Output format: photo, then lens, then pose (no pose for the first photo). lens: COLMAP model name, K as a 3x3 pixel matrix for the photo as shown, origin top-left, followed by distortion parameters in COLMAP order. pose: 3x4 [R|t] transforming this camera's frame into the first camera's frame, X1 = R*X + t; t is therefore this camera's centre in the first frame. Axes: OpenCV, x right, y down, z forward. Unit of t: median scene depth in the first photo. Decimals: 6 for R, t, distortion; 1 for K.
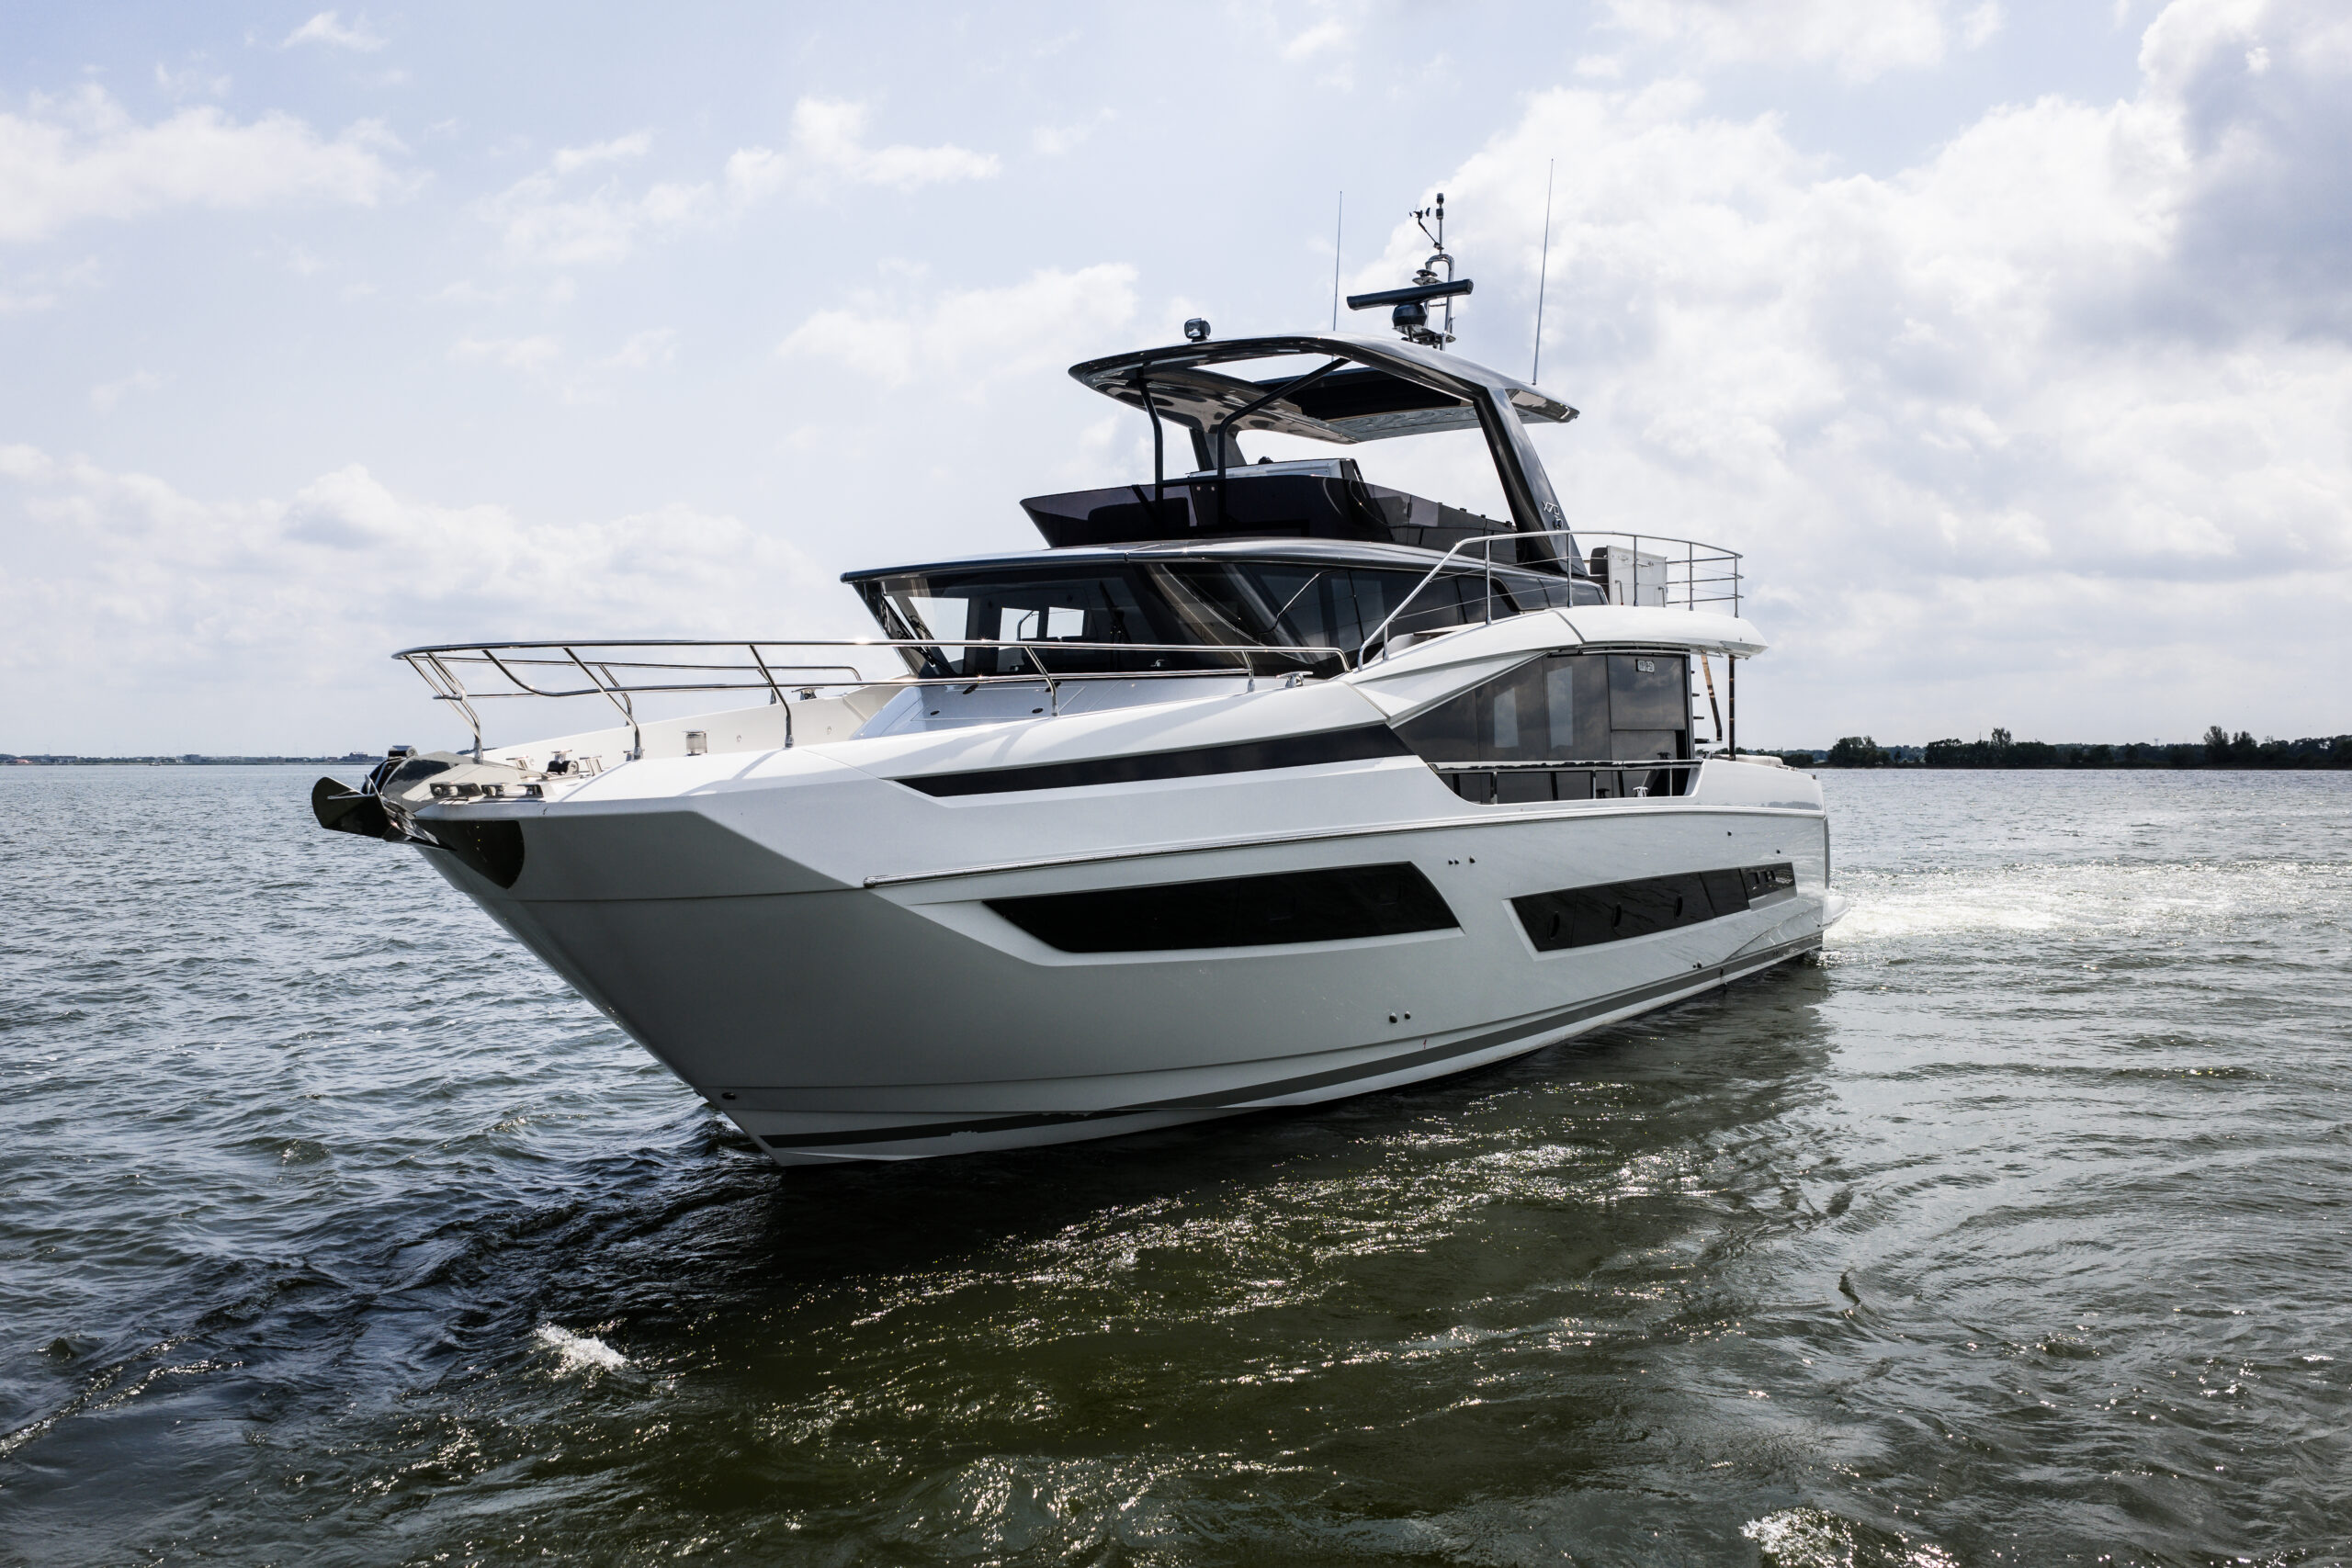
lens RADIAL K [[1921.4, 0, 1144.1], [0, 1921.4, 812.6], [0, 0, 1]] dist [0.000824, -0.004609]
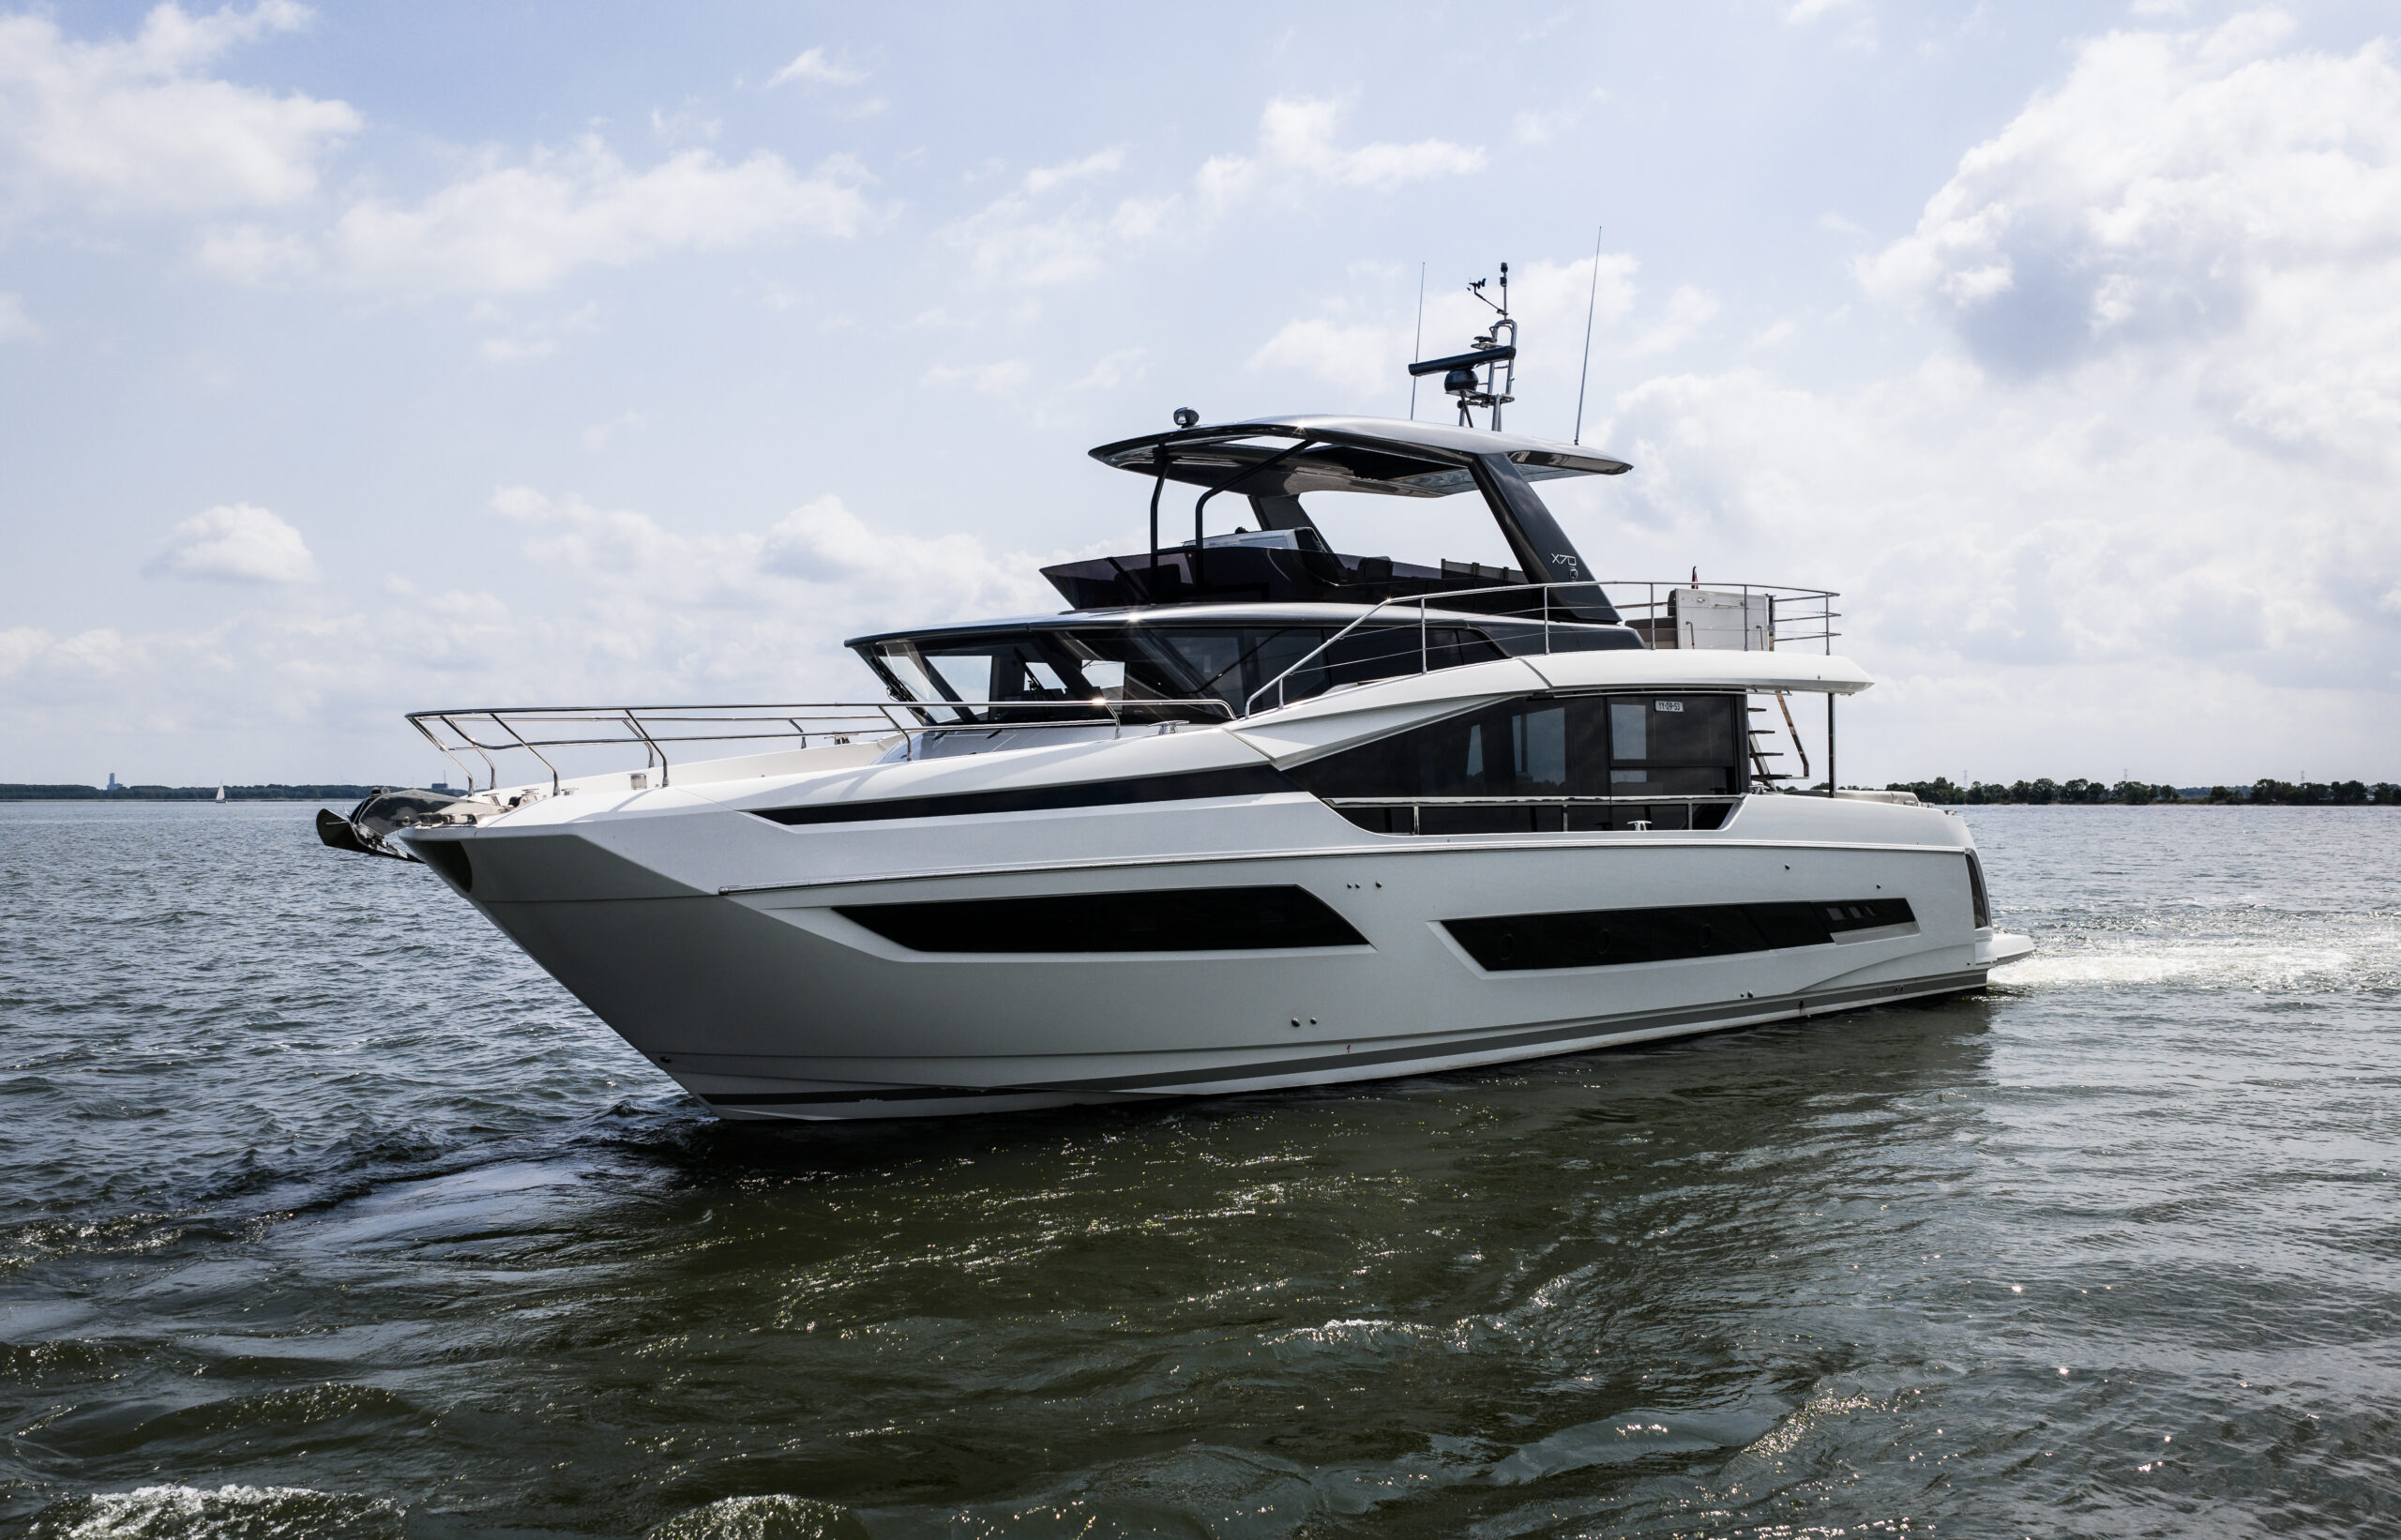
lens RADIAL K [[2077.4, 0, 1204.5], [0, 2077.4, 759.8], [0, 0, 1]] dist [-0.010801, 0.026519]
pose [[0.977992, -0.003560, -0.208610, 0.261074], [-0.005602, 0.999046, -0.043313, 0.003929], [0.208565, 0.043529, 0.977039, -0.168305]]
